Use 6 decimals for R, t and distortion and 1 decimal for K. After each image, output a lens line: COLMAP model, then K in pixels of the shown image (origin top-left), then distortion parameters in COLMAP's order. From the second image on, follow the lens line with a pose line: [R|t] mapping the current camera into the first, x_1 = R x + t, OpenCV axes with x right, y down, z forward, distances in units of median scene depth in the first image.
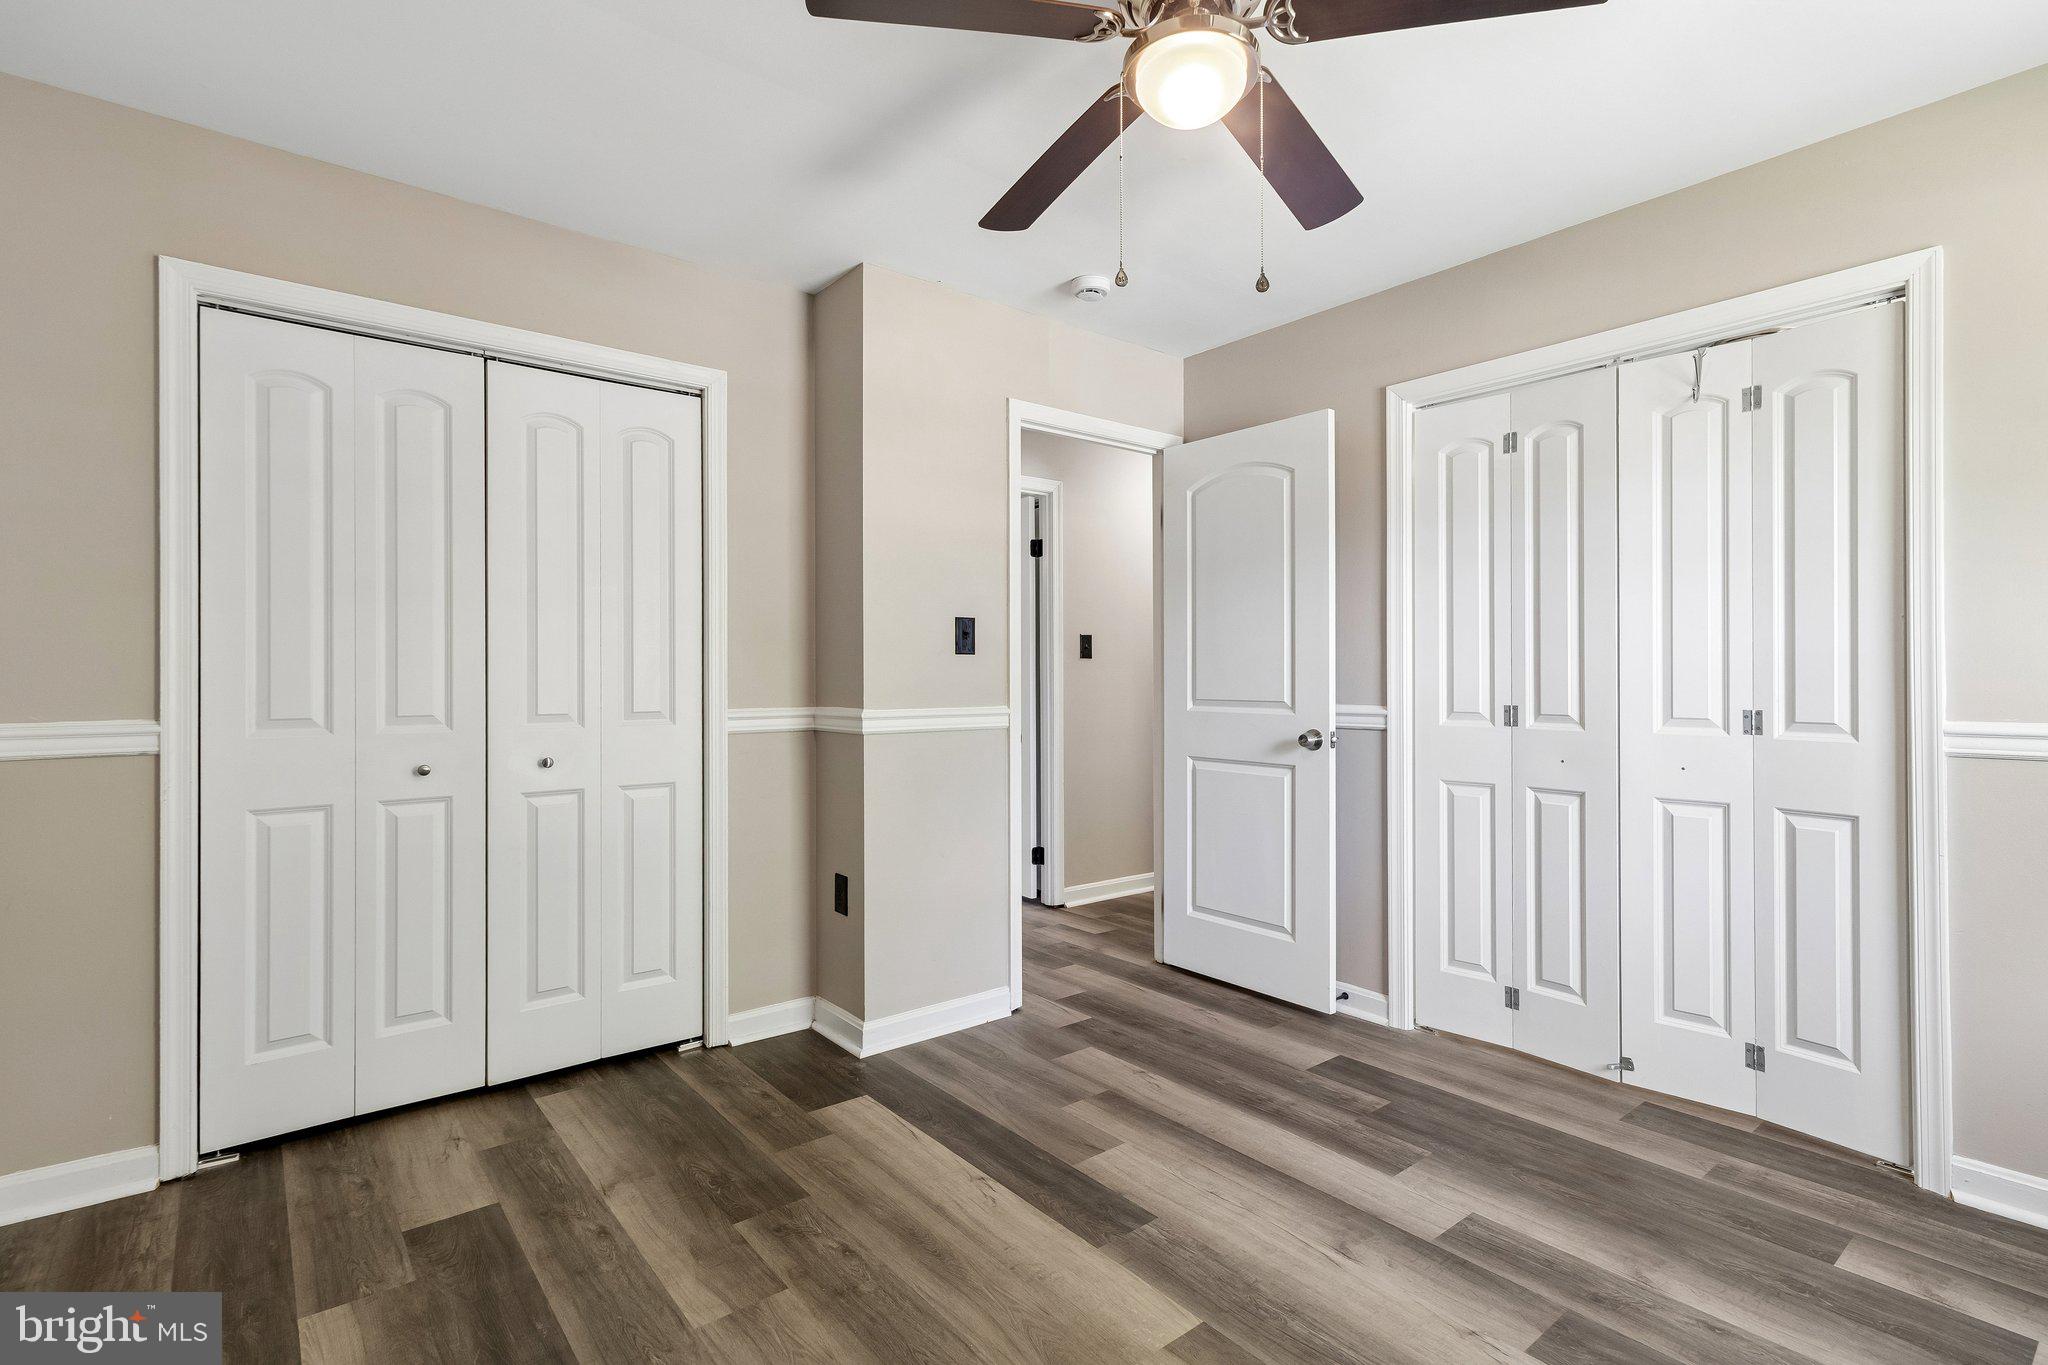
lens RADIAL K [[956.4, 0, 1019.5], [0, 956.4, 665.9], [0, 0, 1]] dist [0.004762, -0.000540]
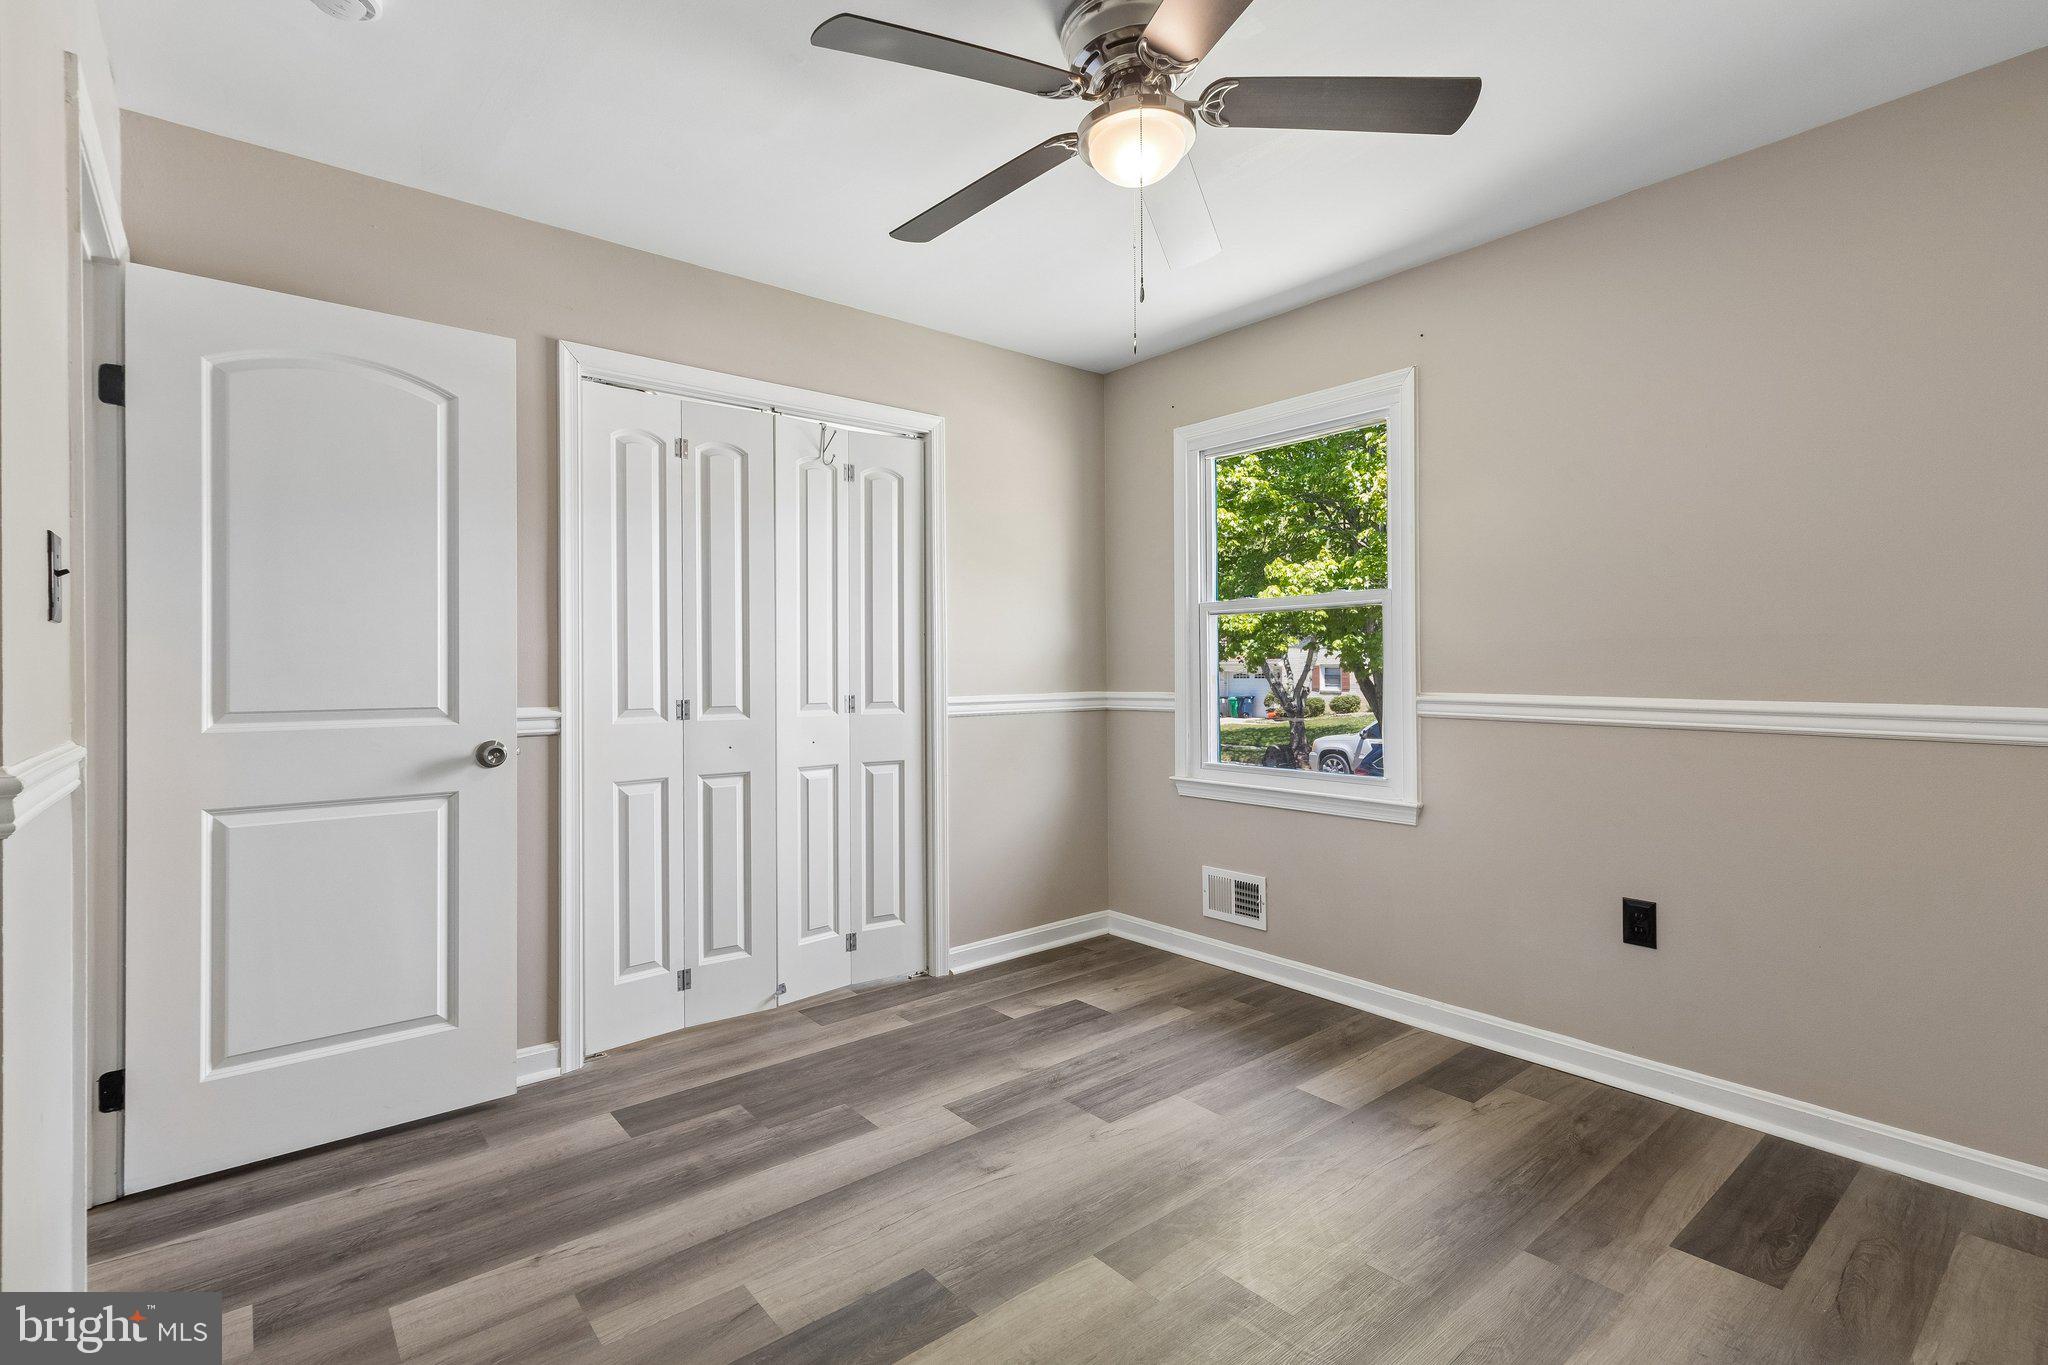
lens RADIAL K [[956.4, 0, 1019.5], [0, 956.4, 665.9], [0, 0, 1]] dist [0.004762, -0.000540]
pose [[-0.013329, 0.005945, 0.999893, -0.581302], [-0.004191, 0.999973, -0.006001, 0.009660], [-0.999902, -0.004270, -0.013303, 0.703389]]
